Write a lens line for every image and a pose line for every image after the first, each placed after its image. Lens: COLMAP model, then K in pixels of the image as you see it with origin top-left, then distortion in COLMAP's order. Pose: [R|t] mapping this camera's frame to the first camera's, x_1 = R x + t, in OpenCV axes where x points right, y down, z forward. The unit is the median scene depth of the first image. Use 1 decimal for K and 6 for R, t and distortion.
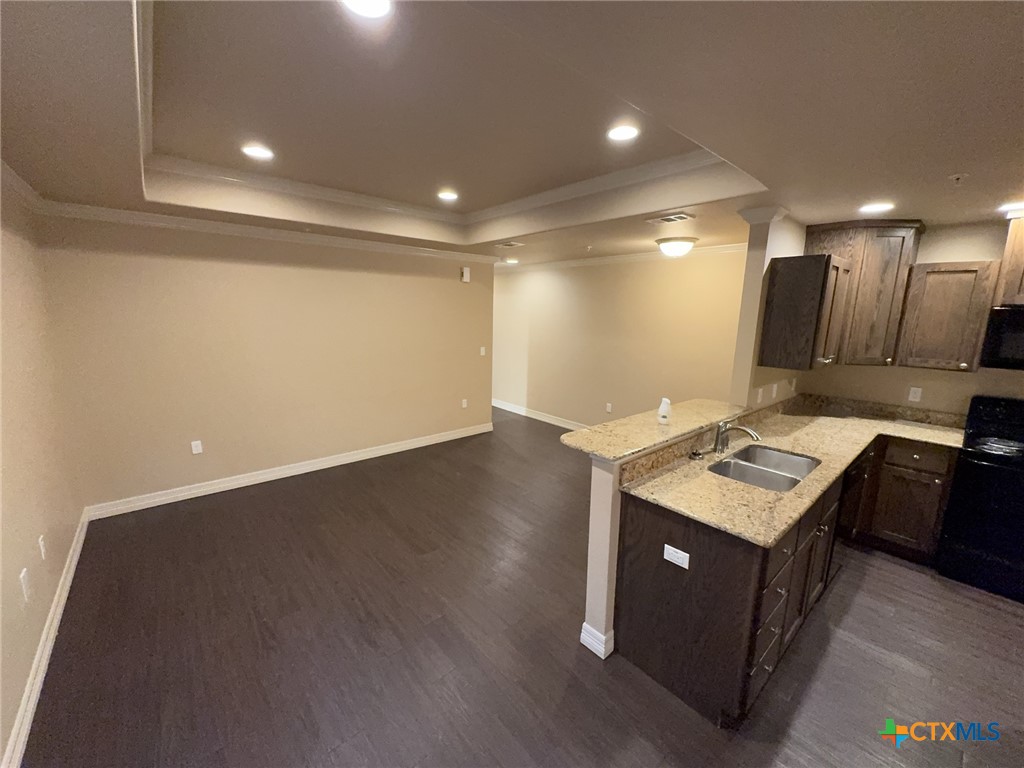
lens RADIAL K [[409.3, 0, 514.2], [0, 409.3, 382.6], [0, 0, 1]] dist [-0.000554, 0.000019]
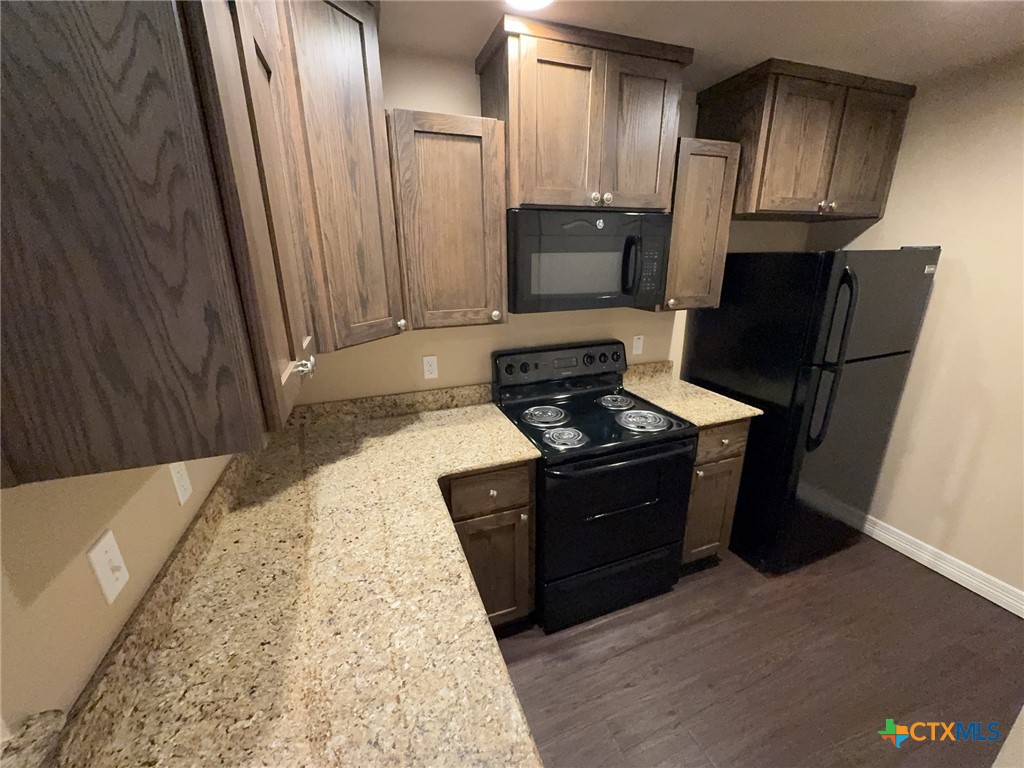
lens RADIAL K [[409.3, 0, 514.2], [0, 409.3, 382.6], [0, 0, 1]] dist [-0.000554, 0.000019]
pose [[0.356824, -0.300768, 0.884429, 0.515158], [0.186665, 0.950615, 0.247965, -0.083734], [-0.915332, 0.076612, 0.395345, 0.696085]]
